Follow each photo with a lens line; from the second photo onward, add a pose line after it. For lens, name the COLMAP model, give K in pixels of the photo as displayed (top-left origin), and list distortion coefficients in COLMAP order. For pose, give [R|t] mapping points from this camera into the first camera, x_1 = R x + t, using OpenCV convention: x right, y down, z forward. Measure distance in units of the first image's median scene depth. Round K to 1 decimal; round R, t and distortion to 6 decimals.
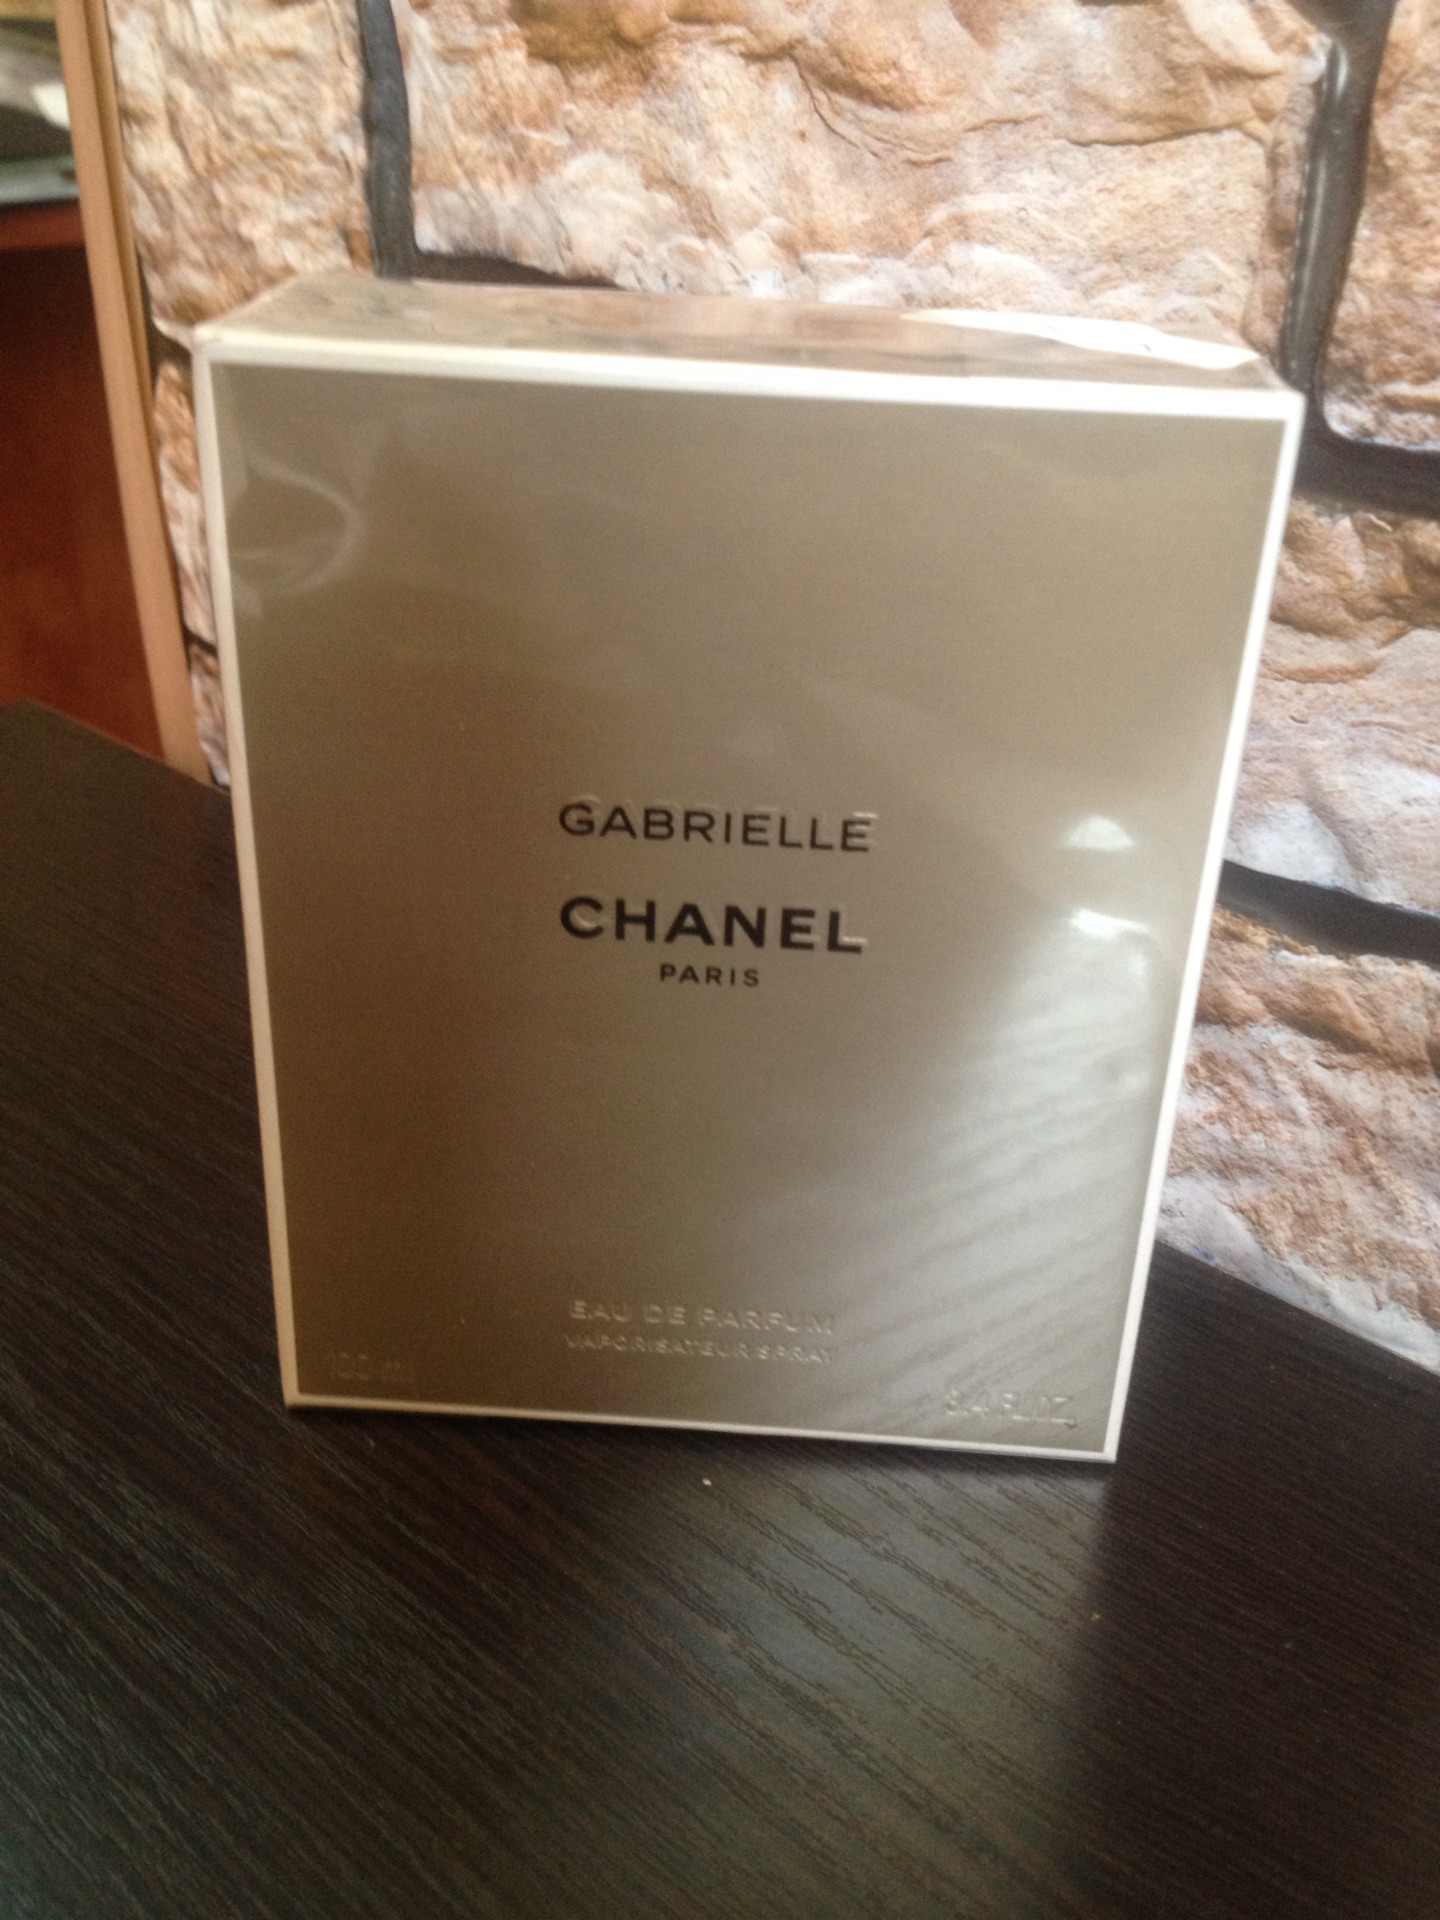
lens RADIAL K [[1847.8, 0, 711.4], [0, 1847.8, 932.0], [0, 0, 1]] dist [-0.044338, 0.000000]
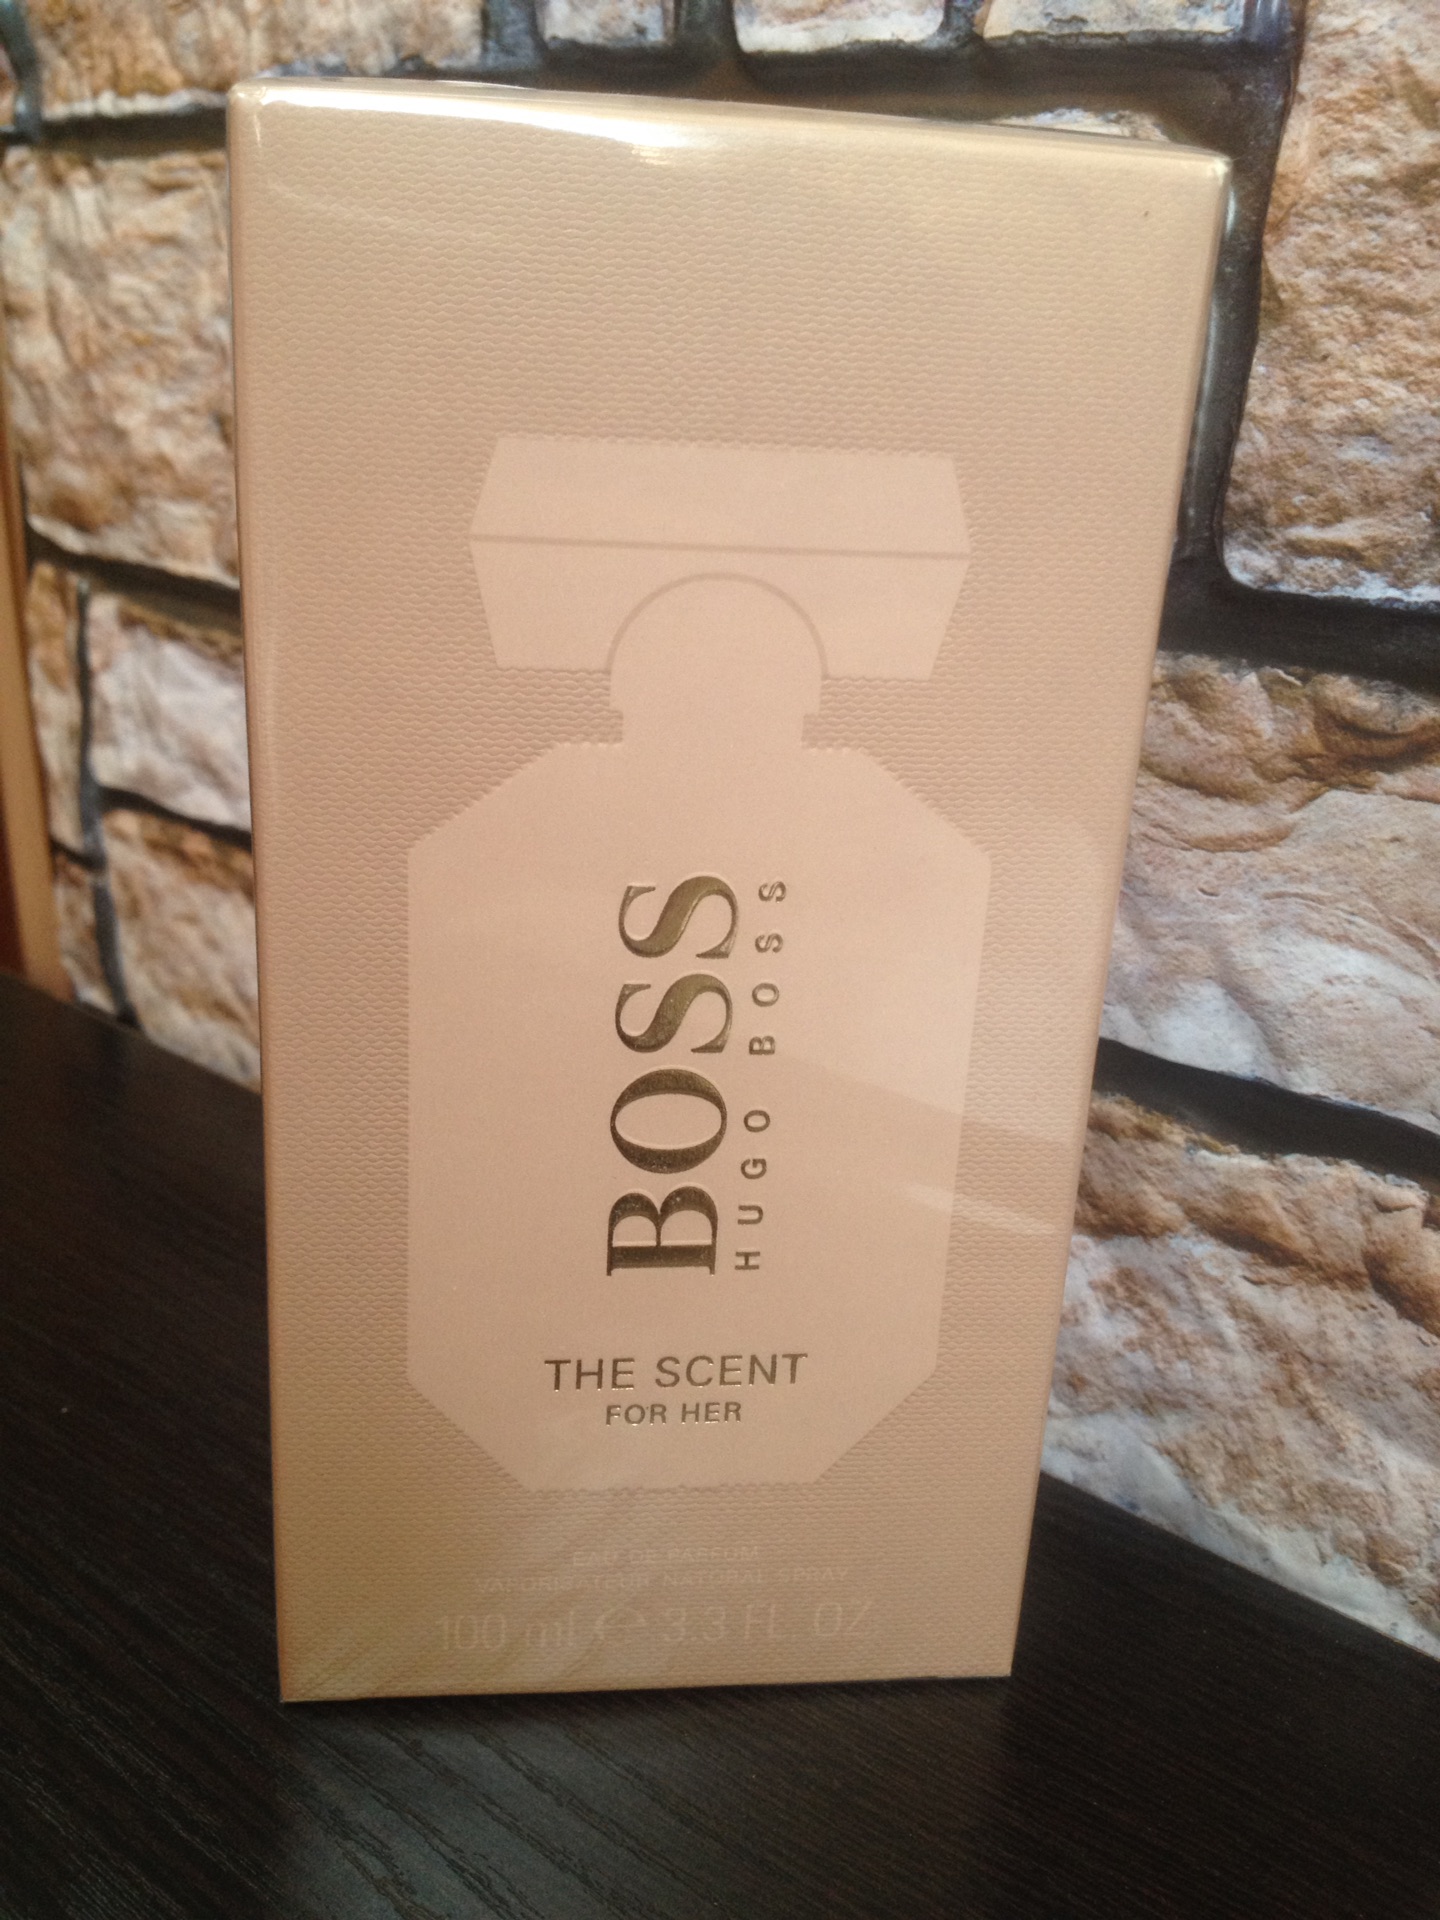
lens RADIAL K [[1847.8, 0, 717.1], [0, 1847.8, 941.6], [0, 0, 1]] dist [-0.044338, 0.000000]
pose [[0.999385, 0.008720, 0.033954, 0.040531], [-0.003623, 0.989076, -0.147360, 0.041992], [-0.034868, 0.147147, 0.988500, 0.097911]]
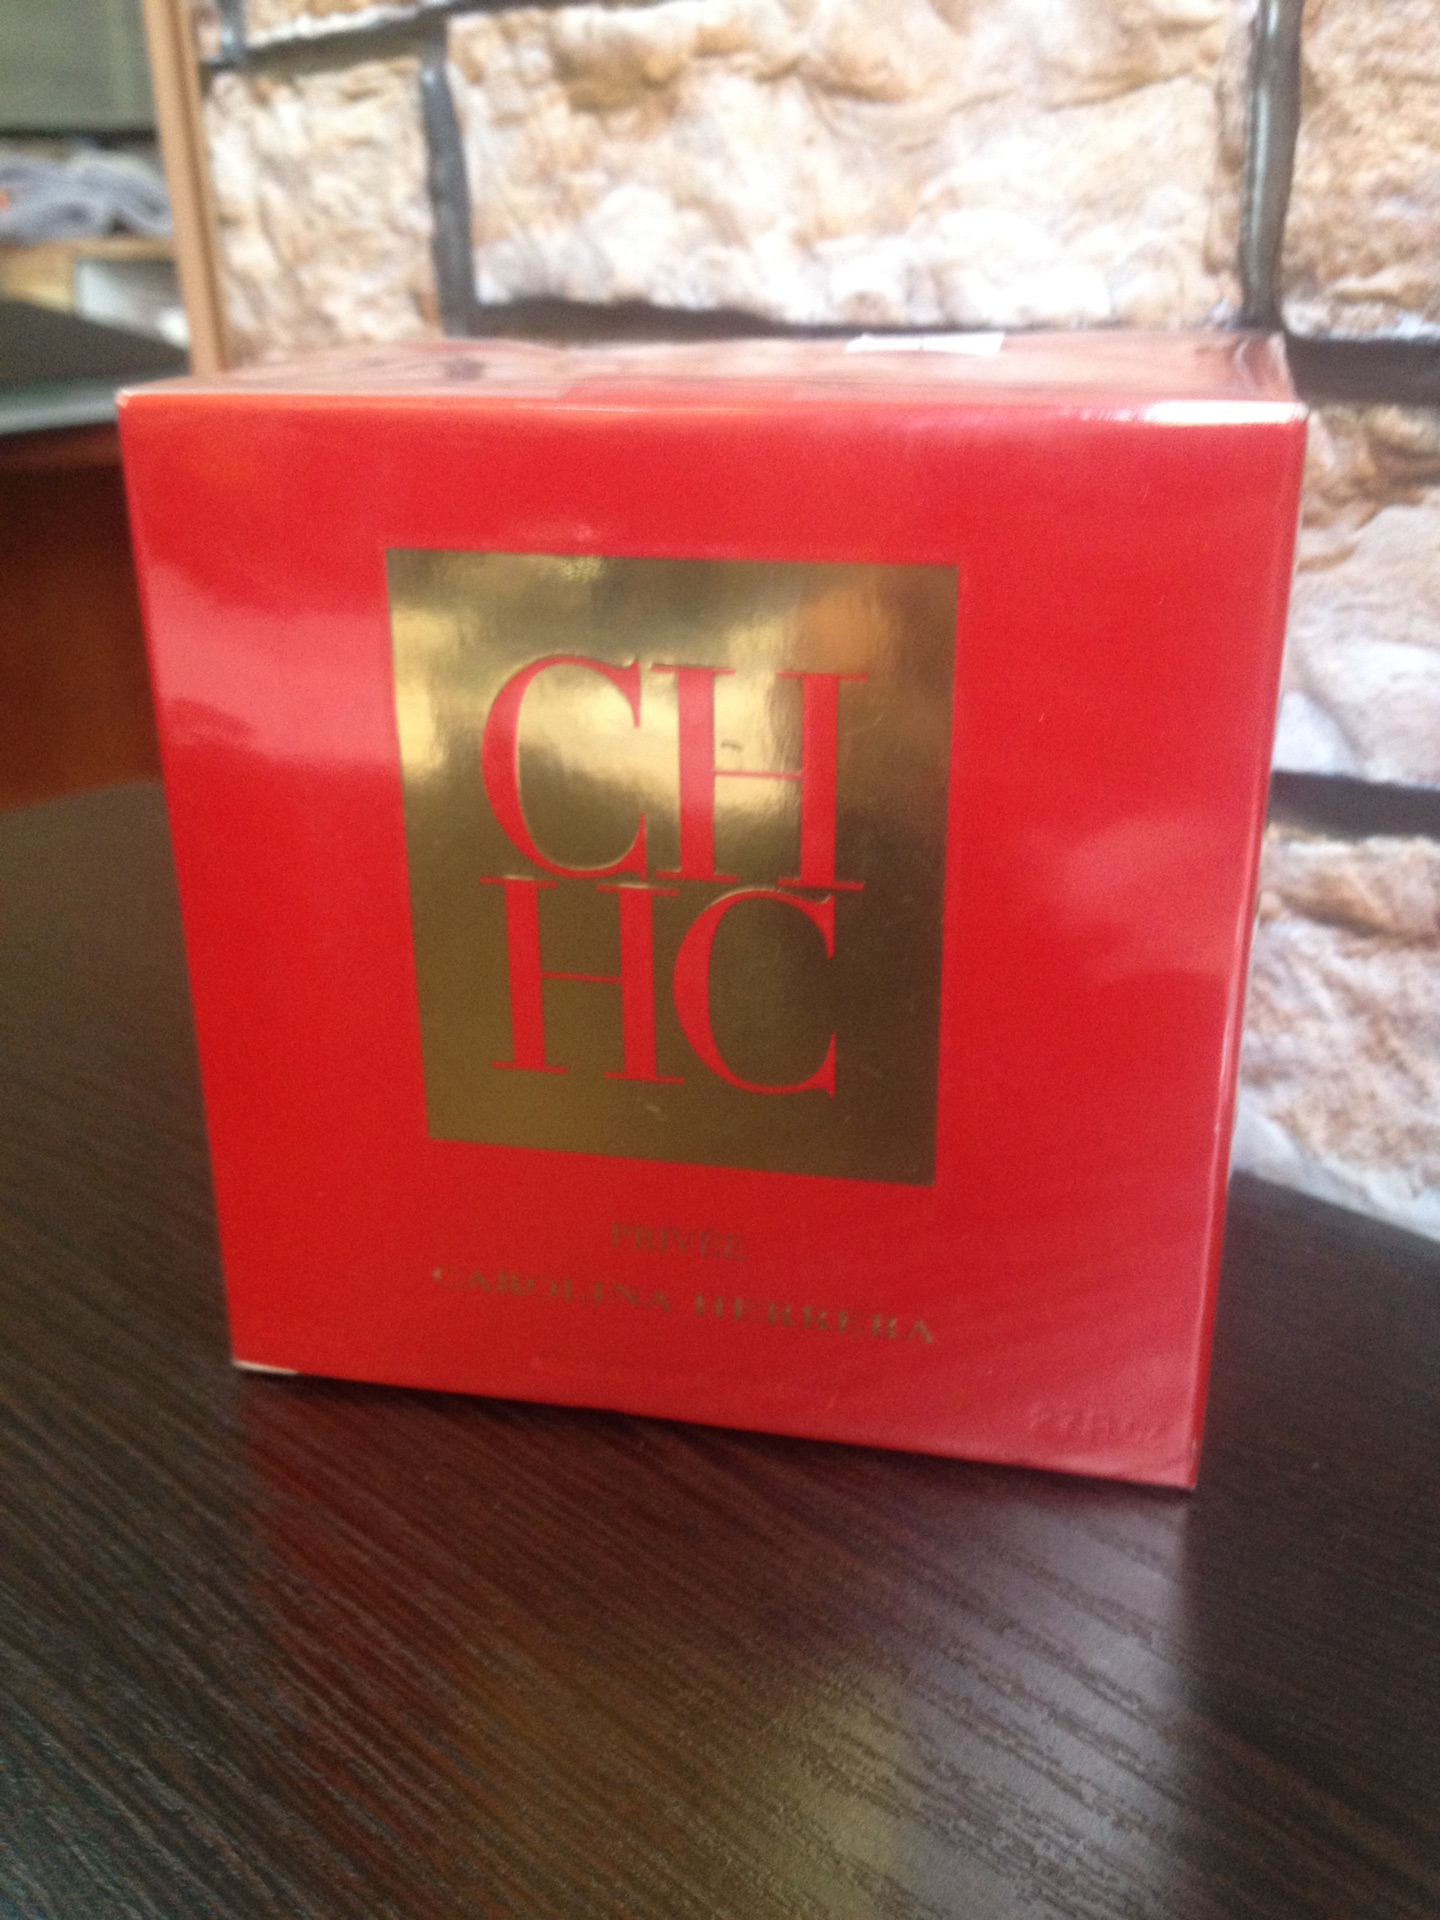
lens RADIAL K [[1847.8, 0, 717.6], [0, 1847.8, 950.1], [0, 0, 1]] dist [-0.044338, 0.000000]
pose [[0.997416, -0.034963, -0.062765, 0.047593], [0.027815, 0.993393, -0.111343, 0.176916], [0.066243, 0.109309, 0.991798, -0.051724]]
